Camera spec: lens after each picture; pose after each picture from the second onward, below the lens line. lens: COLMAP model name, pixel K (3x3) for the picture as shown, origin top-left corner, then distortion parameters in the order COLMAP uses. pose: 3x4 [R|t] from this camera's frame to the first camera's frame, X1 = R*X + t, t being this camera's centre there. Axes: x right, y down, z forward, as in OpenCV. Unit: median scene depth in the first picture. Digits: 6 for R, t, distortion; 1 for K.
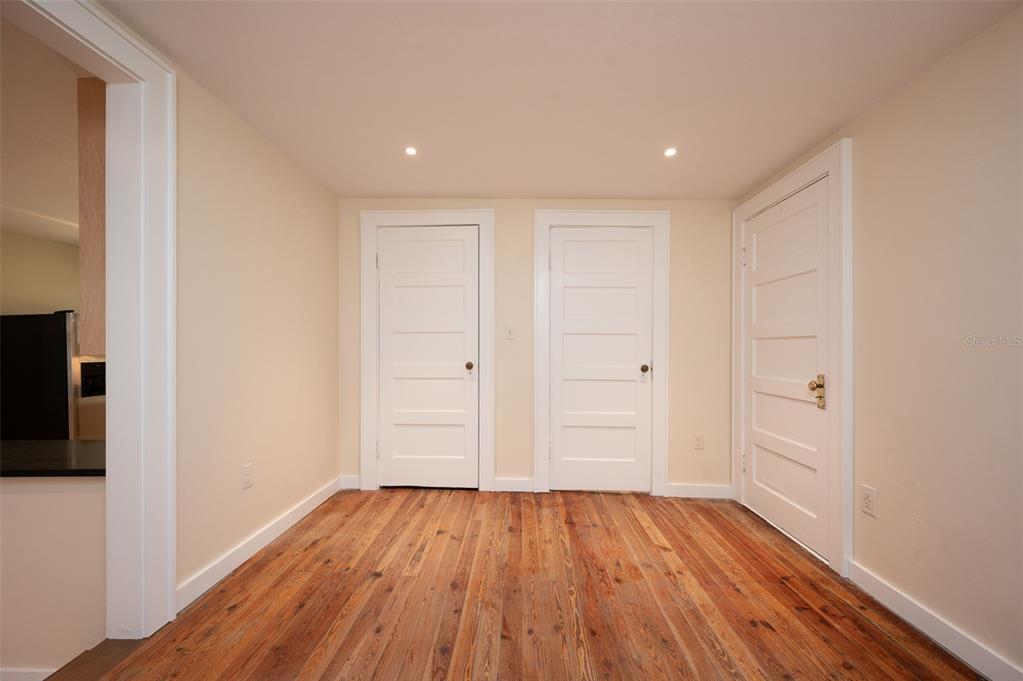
lens RADIAL K [[426.1, 0, 510.6], [0, 426.1, 351.4], [0, 0, 1]] dist [0.002883, -0.000436]
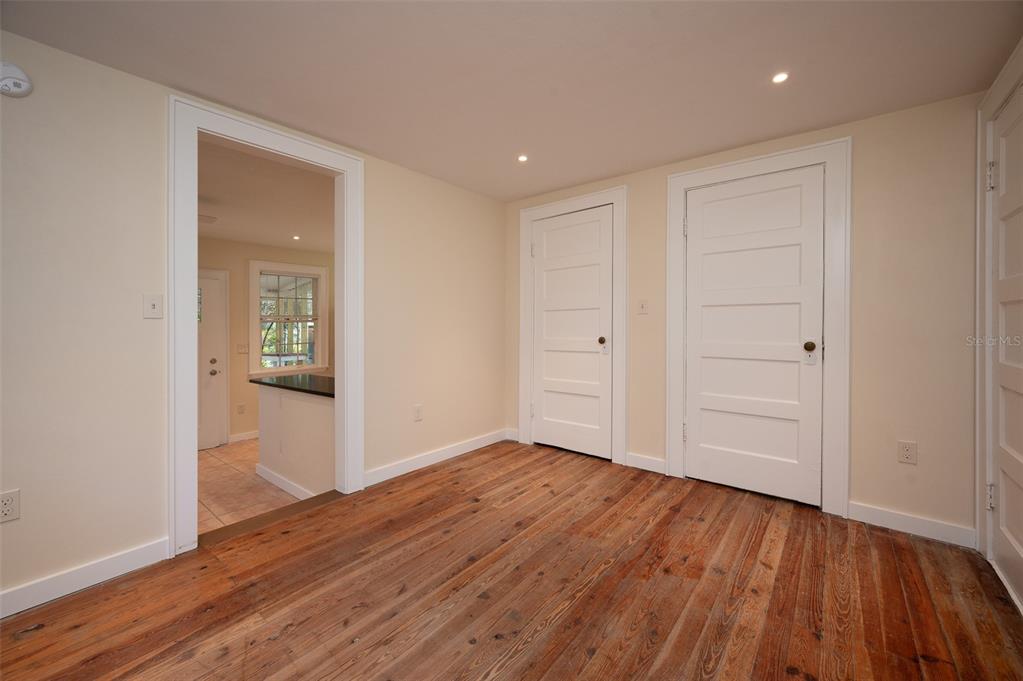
lens RADIAL K [[426.1, 0, 493.9], [0, 426.1, 326.4], [0, 0, 1]] dist [0.002883, -0.000436]
pose [[0.772924, -0.007337, -0.634456, 0.455910], [0.006013, 0.999973, -0.004239, 0.002947], [0.634470, -0.000539, 0.772947, 0.031068]]
